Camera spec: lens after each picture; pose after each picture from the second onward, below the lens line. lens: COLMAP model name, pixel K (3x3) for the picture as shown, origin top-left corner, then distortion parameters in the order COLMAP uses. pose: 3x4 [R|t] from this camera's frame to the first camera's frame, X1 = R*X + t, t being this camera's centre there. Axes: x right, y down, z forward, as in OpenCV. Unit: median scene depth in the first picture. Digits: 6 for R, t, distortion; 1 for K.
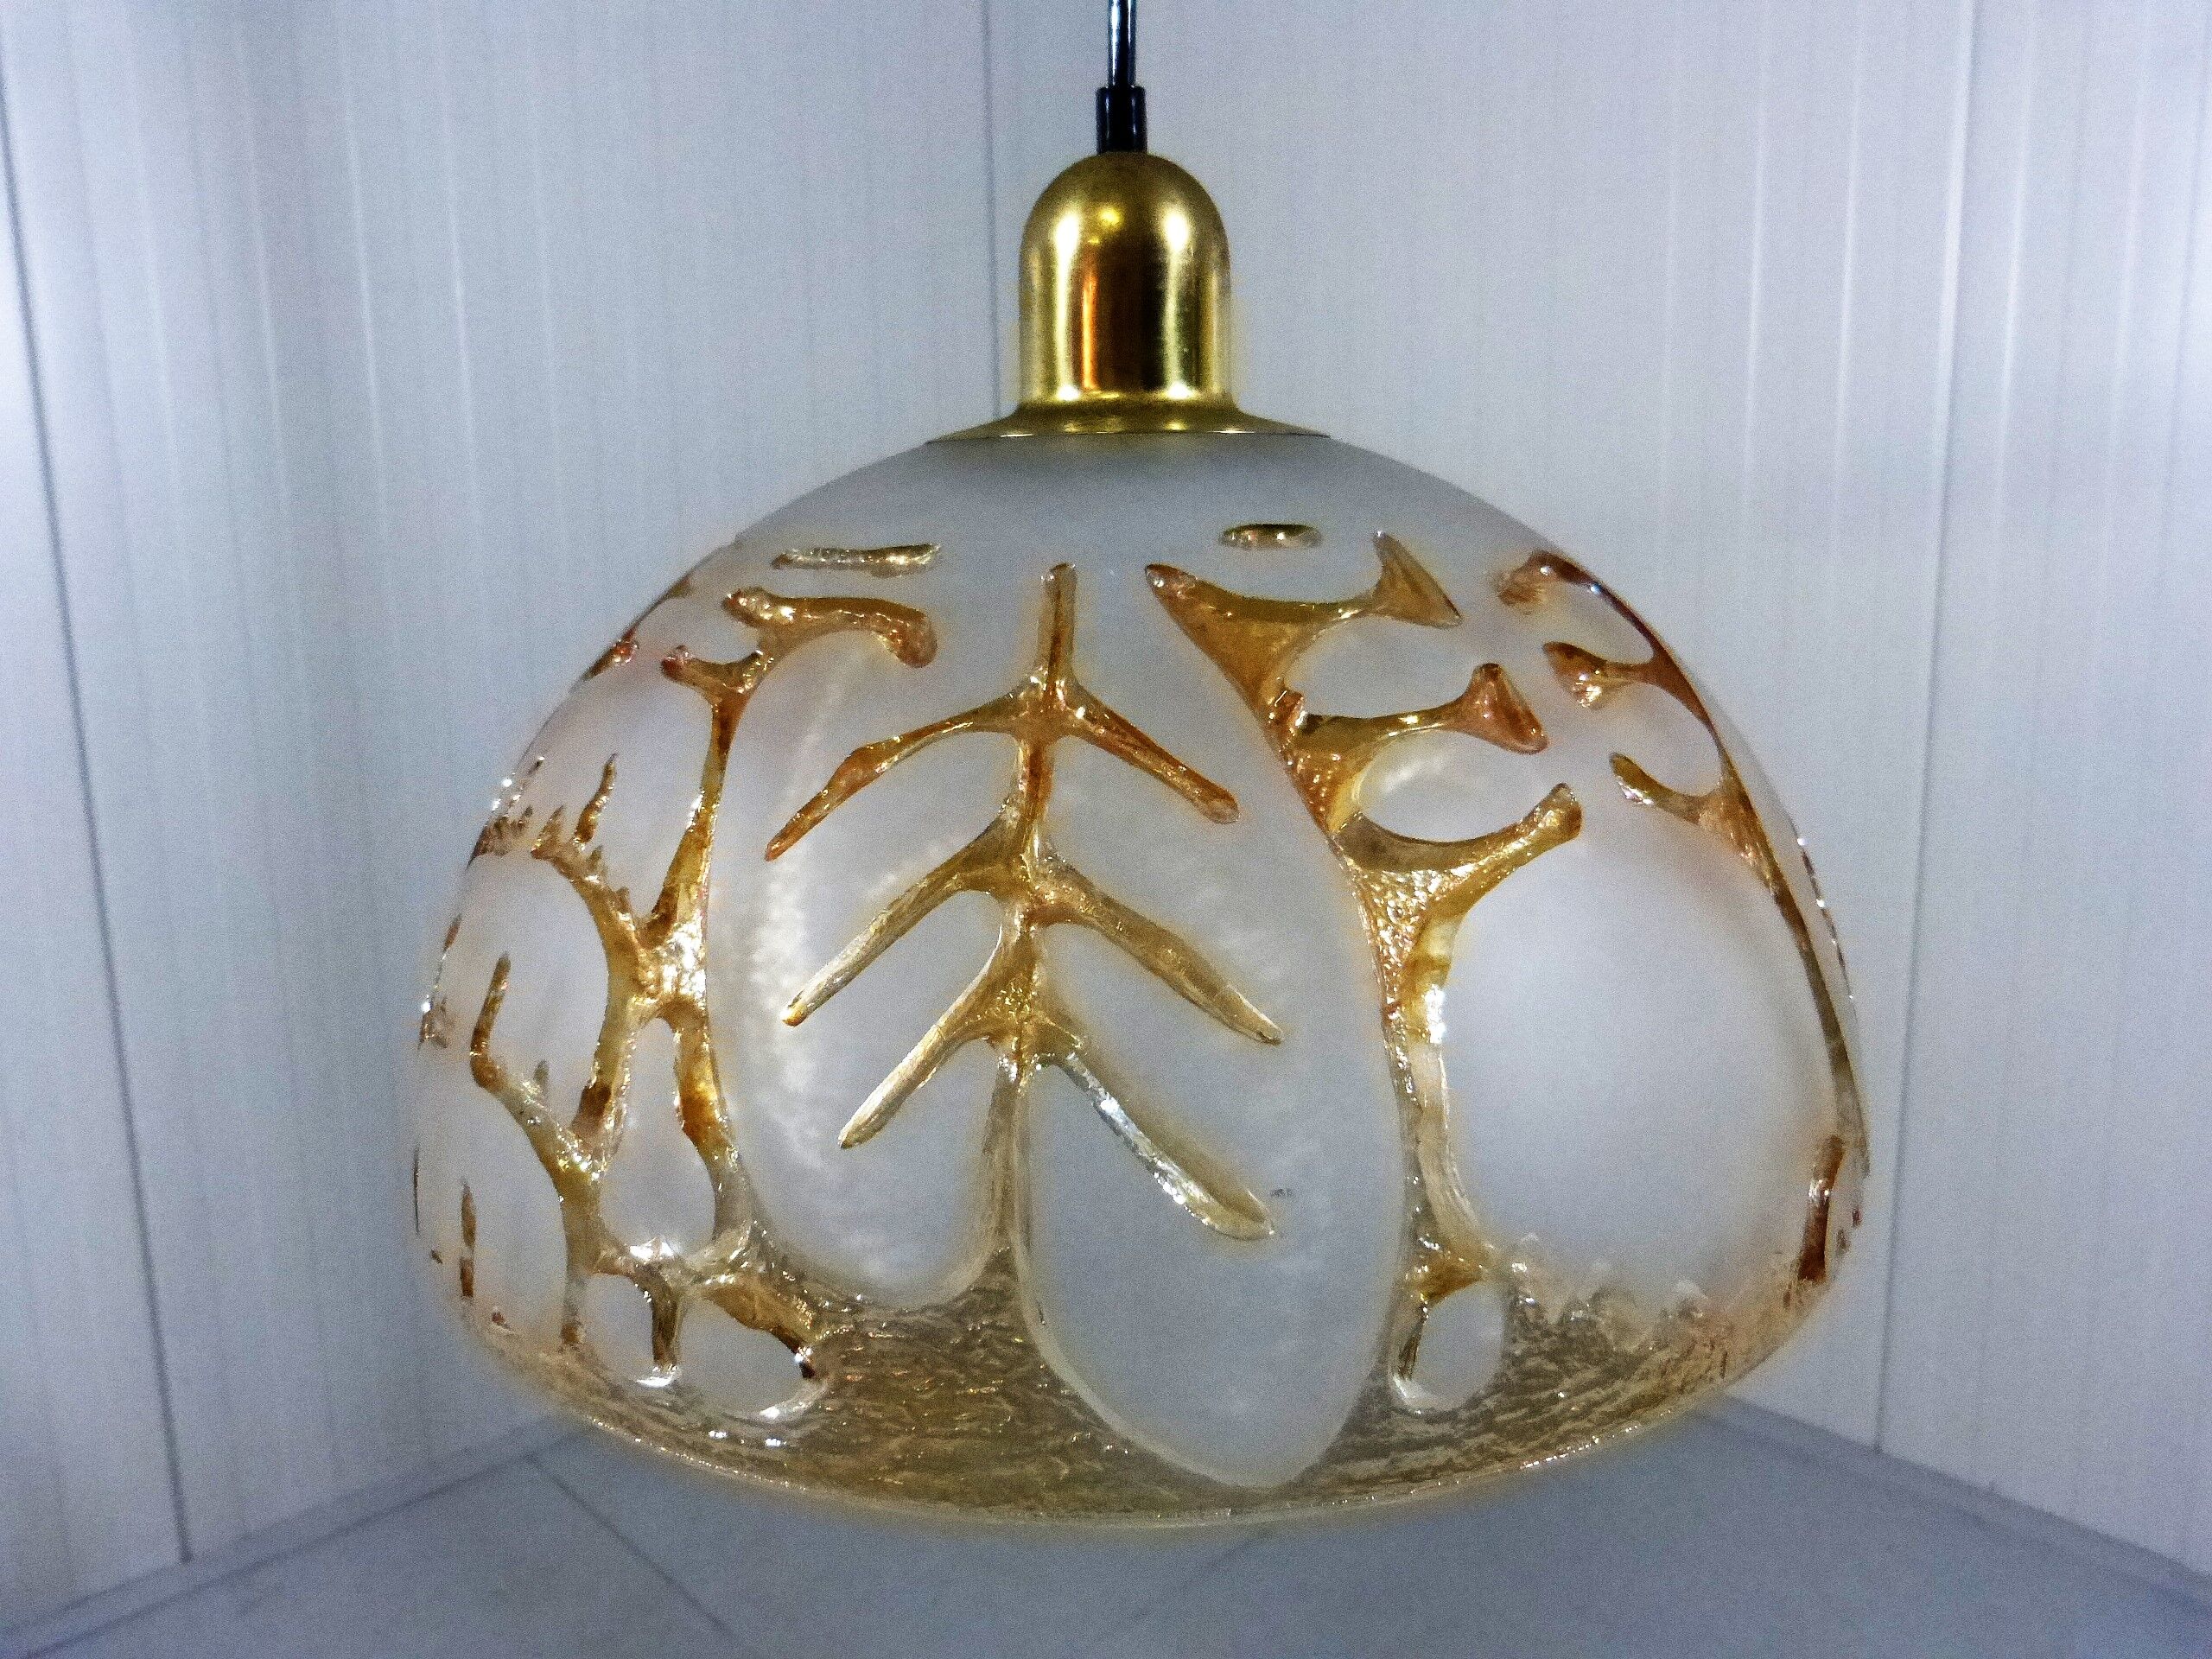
lens RADIAL K [[1636.4, 0, 1106.0], [0, 1636.4, 829.5], [0, 0, 1]] dist [-0.030750, 0.006882]
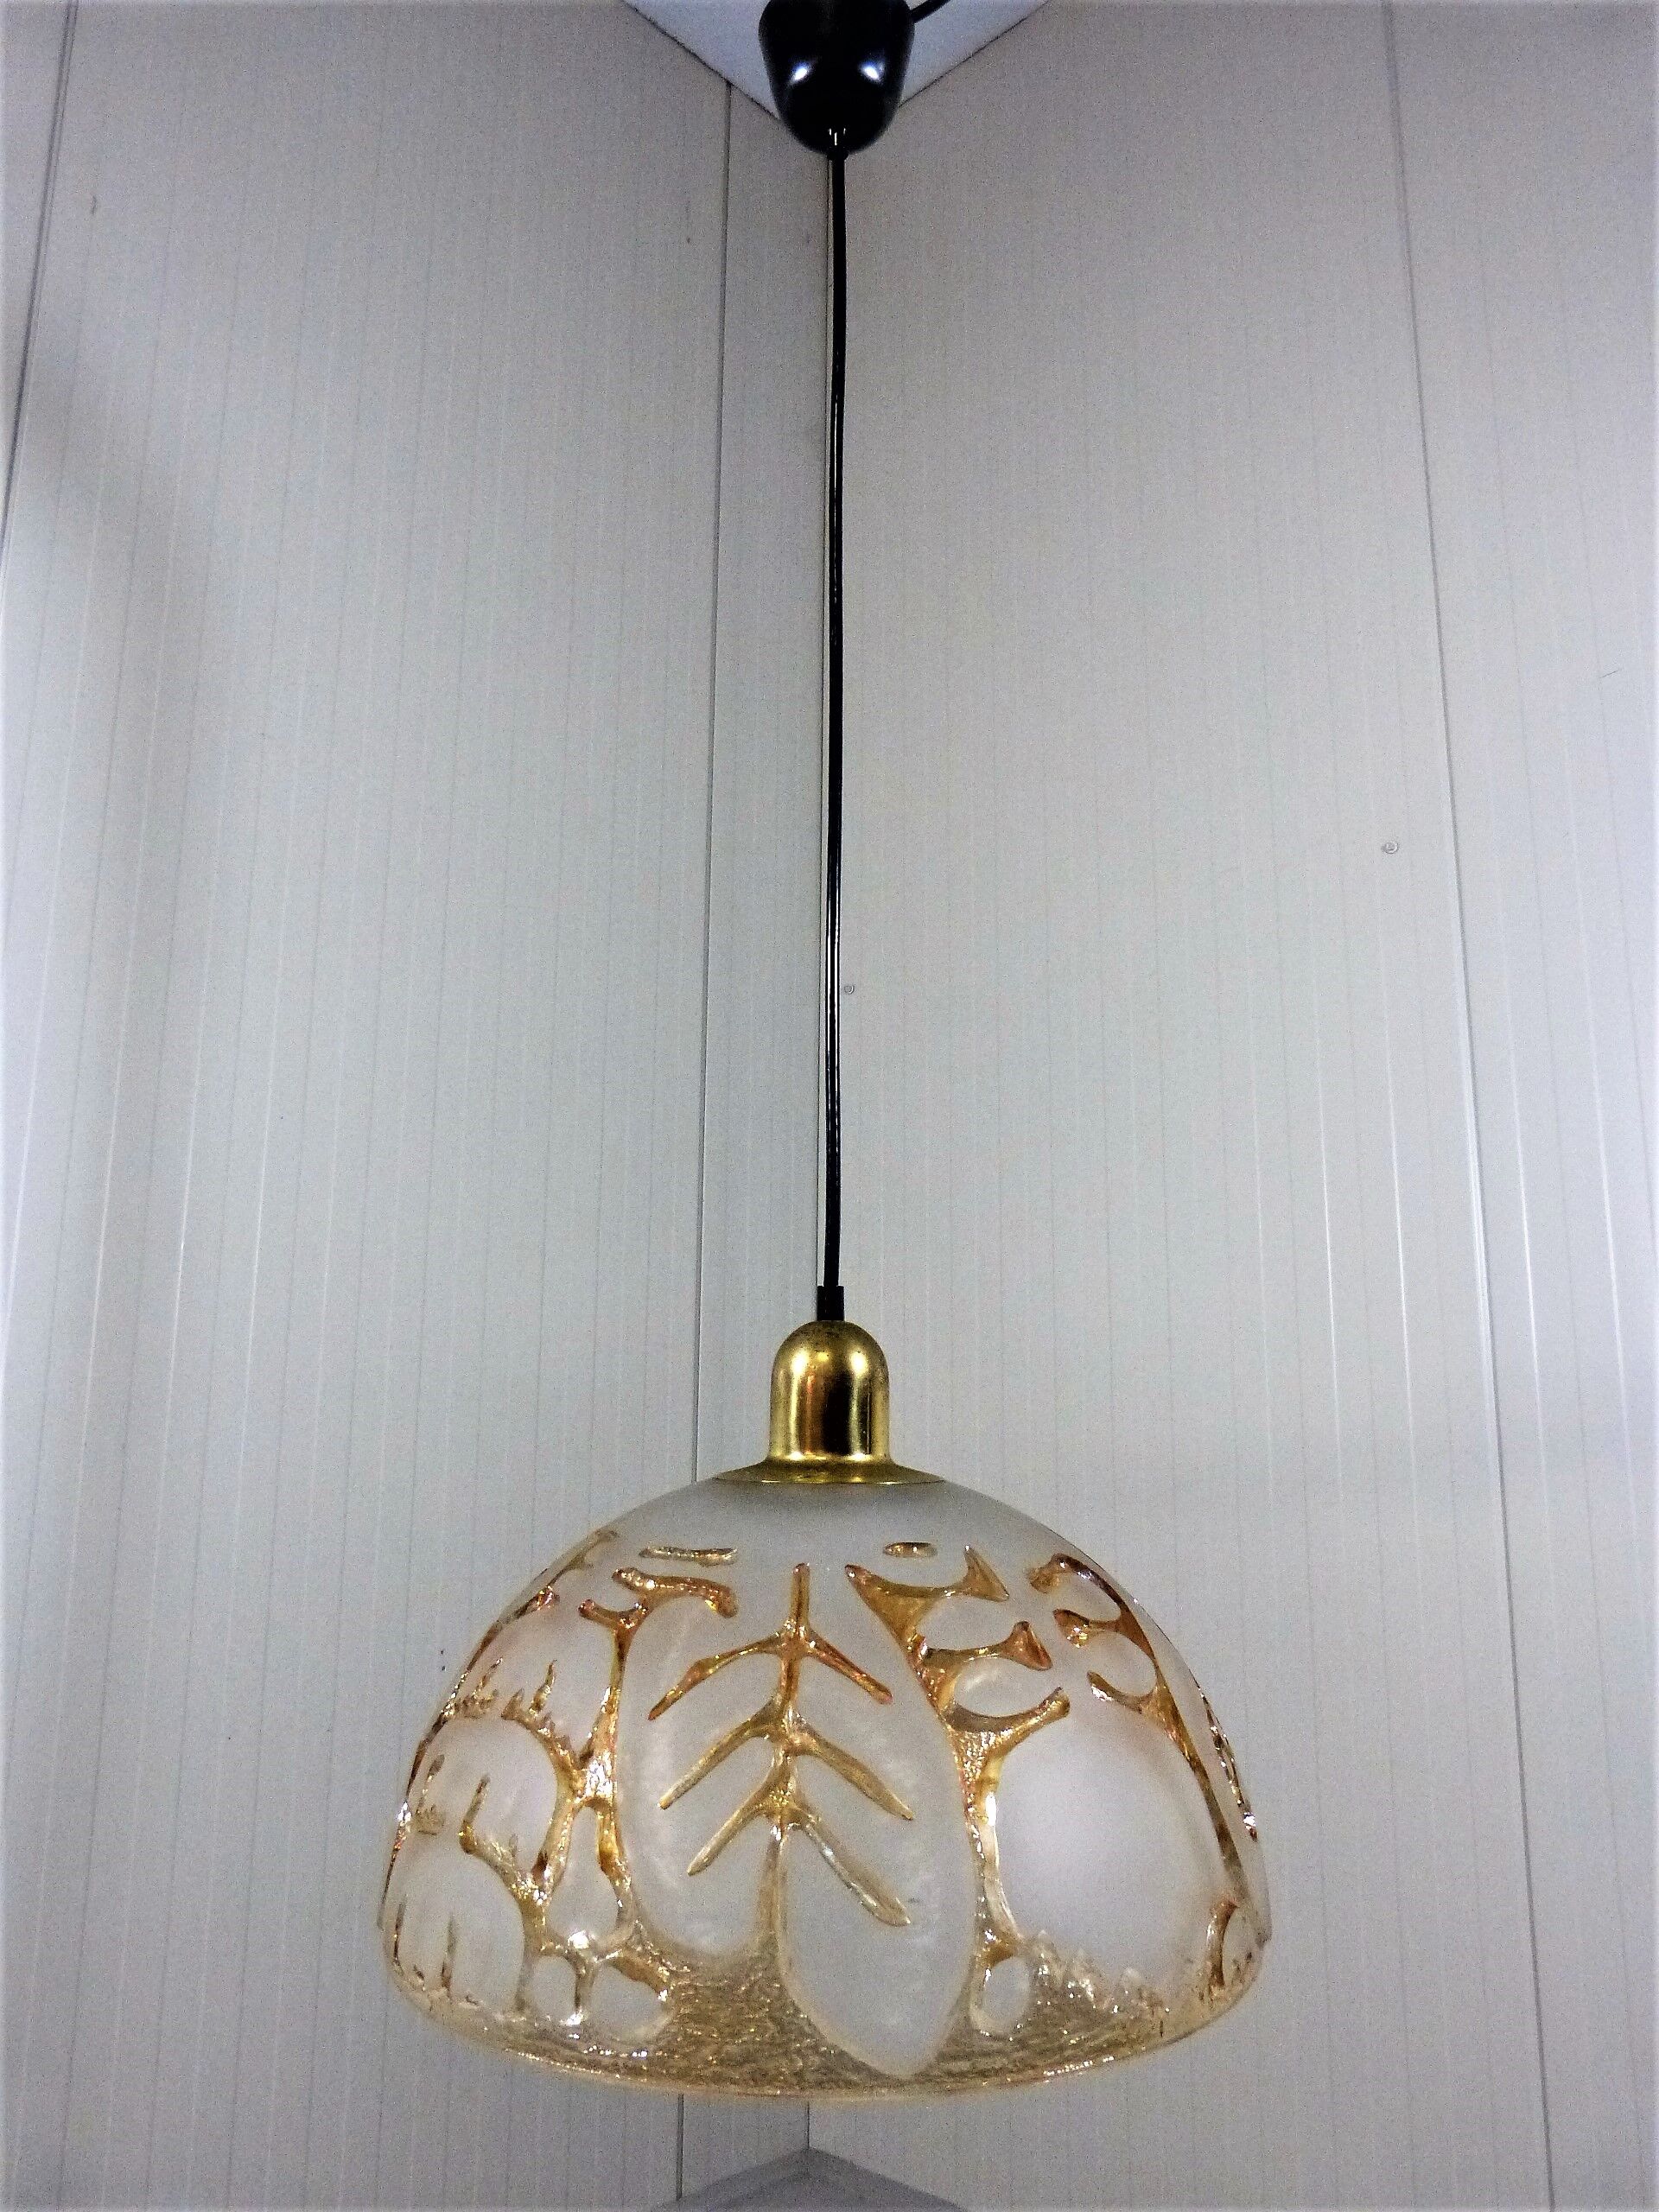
lens RADIAL K [[1636.4, 0, 829.5], [0, 1636.4, 1106.0], [0, 0, 1]] dist [-0.030750, 0.006882]
pose [[0.998733, 0.033832, 0.037262, -0.089331], [-0.017606, 0.928437, -0.371074, 0.054047], [-0.047150, 0.369947, 0.927856, -1.048204]]
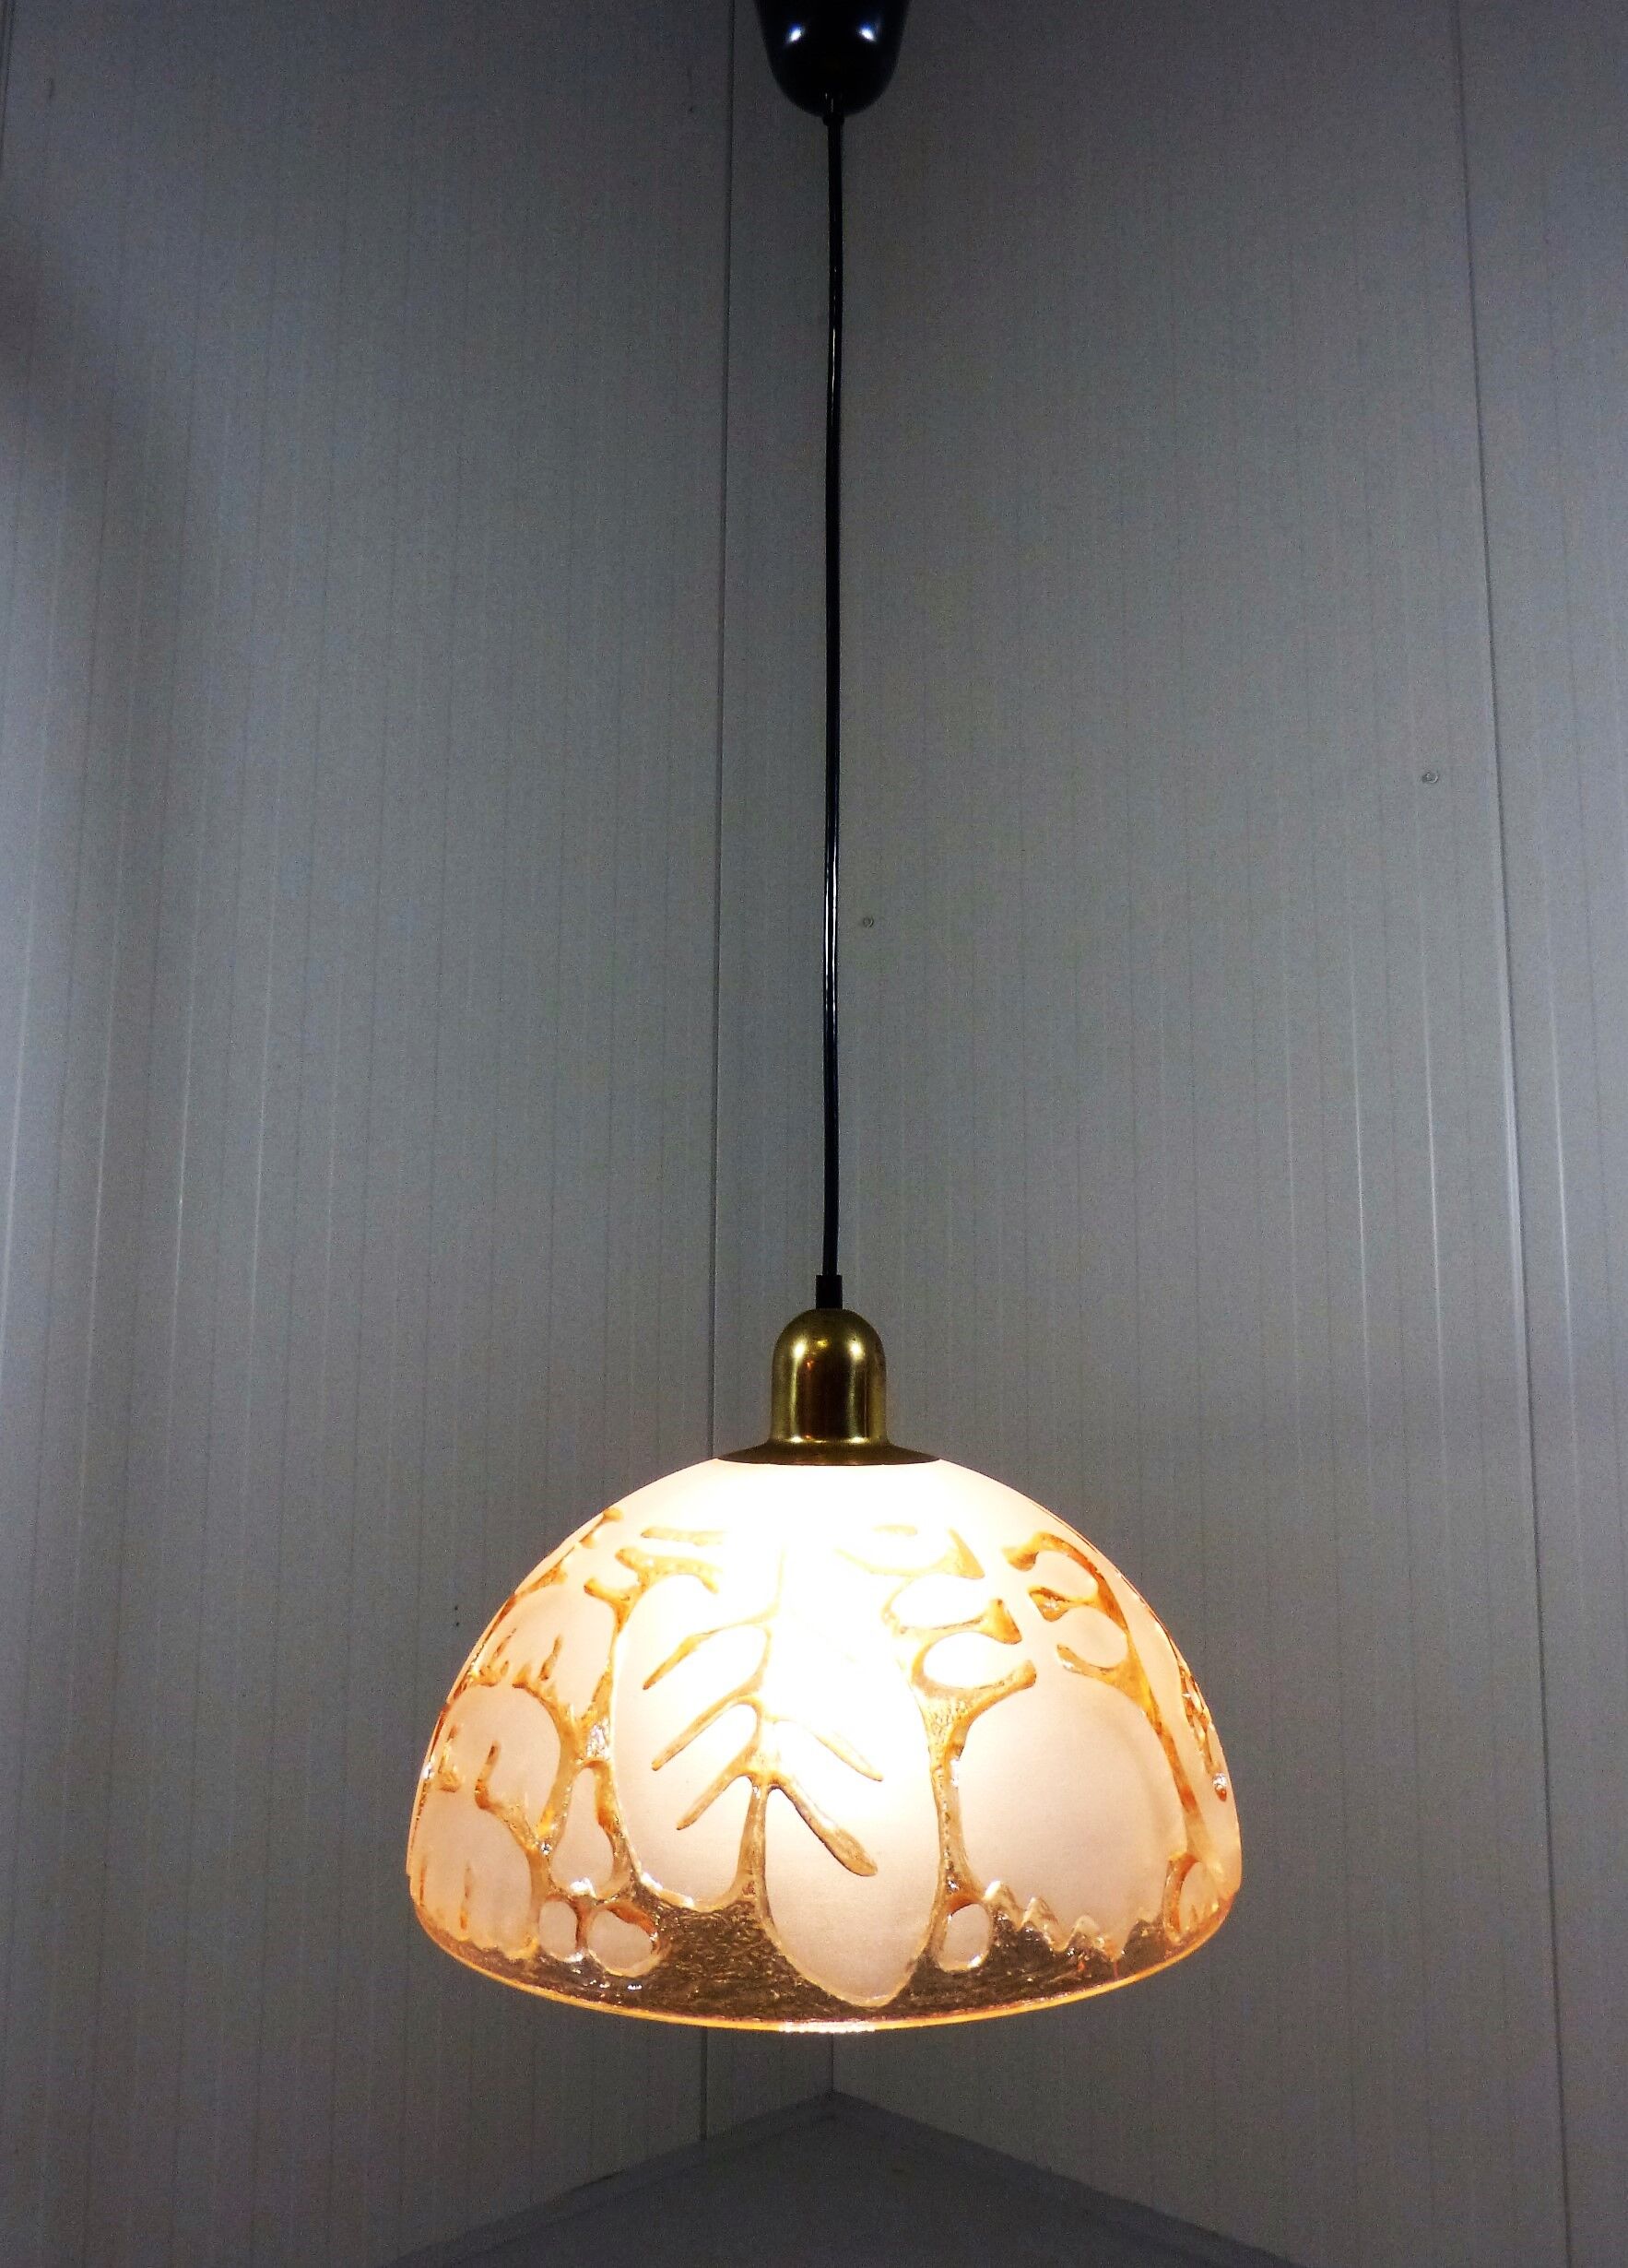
lens RADIAL K [[1788.7, 0, 862.2], [0, 1788.7, 1123.1], [0, 0, 1]] dist [-0.015688, -0.006055]
pose [[0.999739, 0.022065, 0.005997, 0.041758], [-0.019066, 0.949228, -0.314010, 0.041772], [-0.012621, 0.313813, 0.949401, -1.382226]]
